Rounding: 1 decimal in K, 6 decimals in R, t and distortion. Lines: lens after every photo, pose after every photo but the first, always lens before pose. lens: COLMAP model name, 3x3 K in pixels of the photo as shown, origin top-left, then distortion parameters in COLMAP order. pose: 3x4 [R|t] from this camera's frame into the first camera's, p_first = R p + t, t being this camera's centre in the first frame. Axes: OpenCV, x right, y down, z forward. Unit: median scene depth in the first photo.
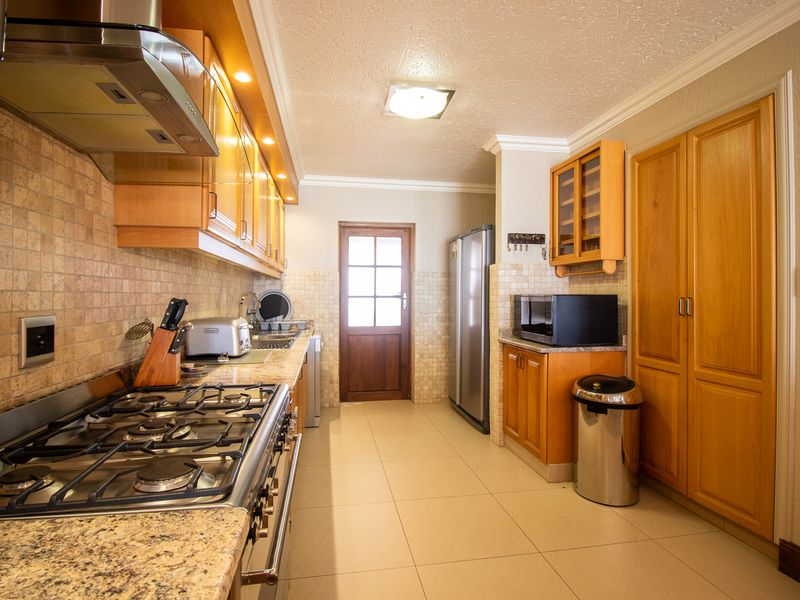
lens RADIAL K [[417.9, 0, 396.0], [0, 417.9, 297.3], [0, 0, 1]] dist [-0.005845, -0.001553]
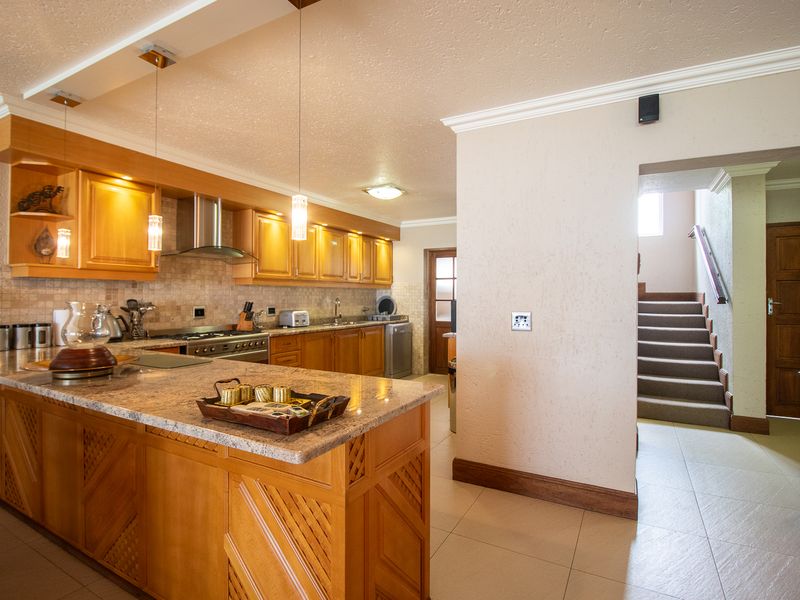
lens RADIAL K [[417.9, 0, 397.7], [0, 417.9, 298.8], [0, 0, 1]] dist [-0.005845, -0.001553]
pose [[0.778697, 0.003199, -0.627392, 0.739538], [-0.002758, 0.999995, 0.001676, -0.009207], [0.627394, 0.000425, 0.778702, -0.214021]]
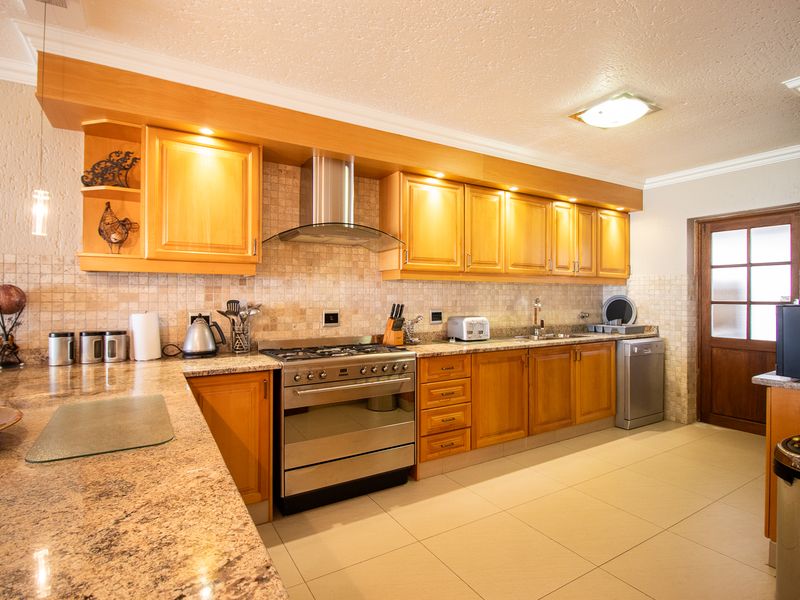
lens RADIAL K [[417.9, 0, 399.9], [0, 417.9, 293.8], [0, 0, 1]] dist [-0.005845, -0.001553]
pose [[0.367494, -0.006300, -0.930005, 0.487981], [-0.004002, 0.999957, -0.008355, -0.010514], [0.930017, 0.006793, 0.367453, 0.091523]]
